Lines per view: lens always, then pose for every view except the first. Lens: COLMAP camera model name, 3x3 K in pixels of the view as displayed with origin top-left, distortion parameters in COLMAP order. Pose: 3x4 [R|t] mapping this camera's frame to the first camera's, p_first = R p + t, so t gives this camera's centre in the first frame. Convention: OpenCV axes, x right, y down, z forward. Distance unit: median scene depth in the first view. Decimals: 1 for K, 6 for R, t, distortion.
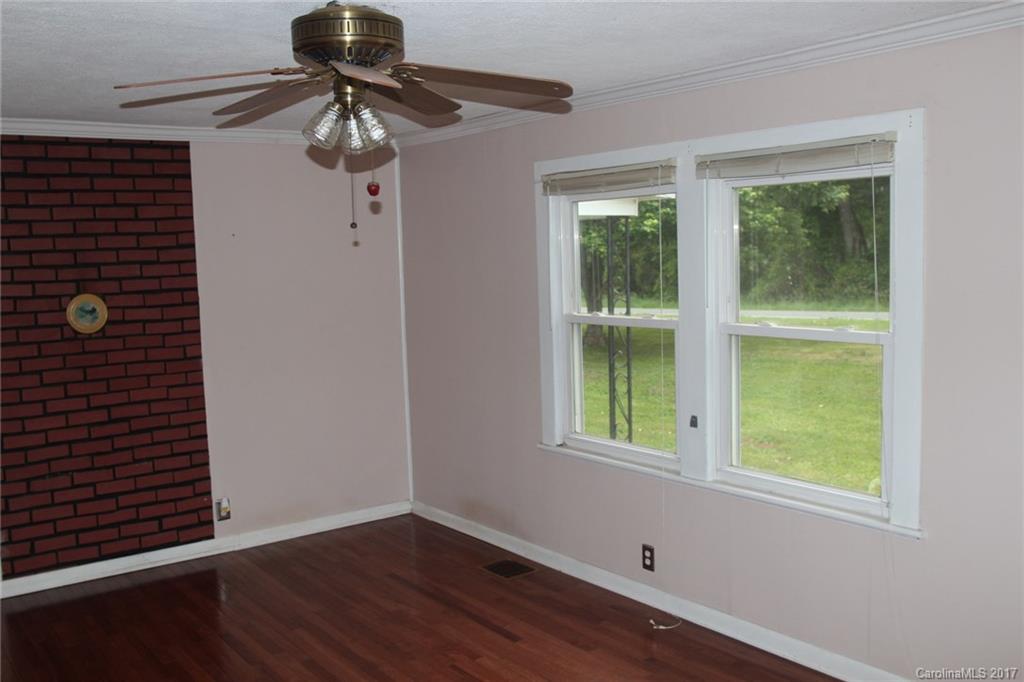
lens RADIAL K [[951.7, 0, 512.0], [0, 951.7, 341.0], [0, 0, 1]] dist [-0.099920, 0.091885]
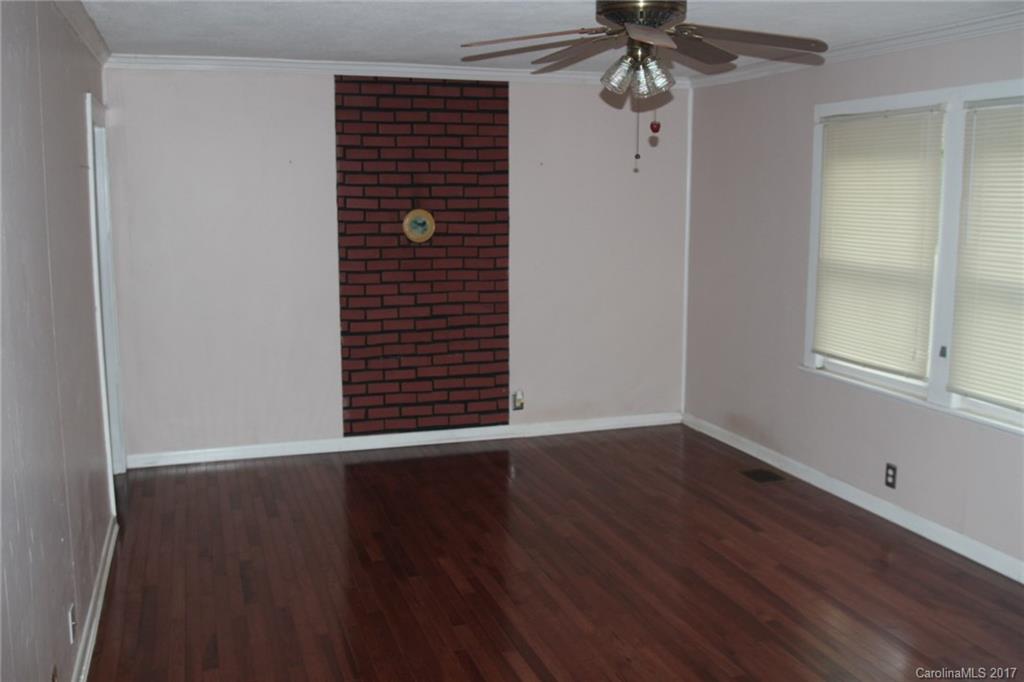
lens RADIAL K [[951.7, 0, 512.0], [0, 951.7, 341.0], [0, 0, 1]] dist [-0.099920, 0.091885]
pose [[0.950549, 0.080252, -0.300028, 0.037778], [-0.060319, 0.995347, 0.075134, 0.019329], [0.304661, -0.053322, 0.950967, -0.132485]]
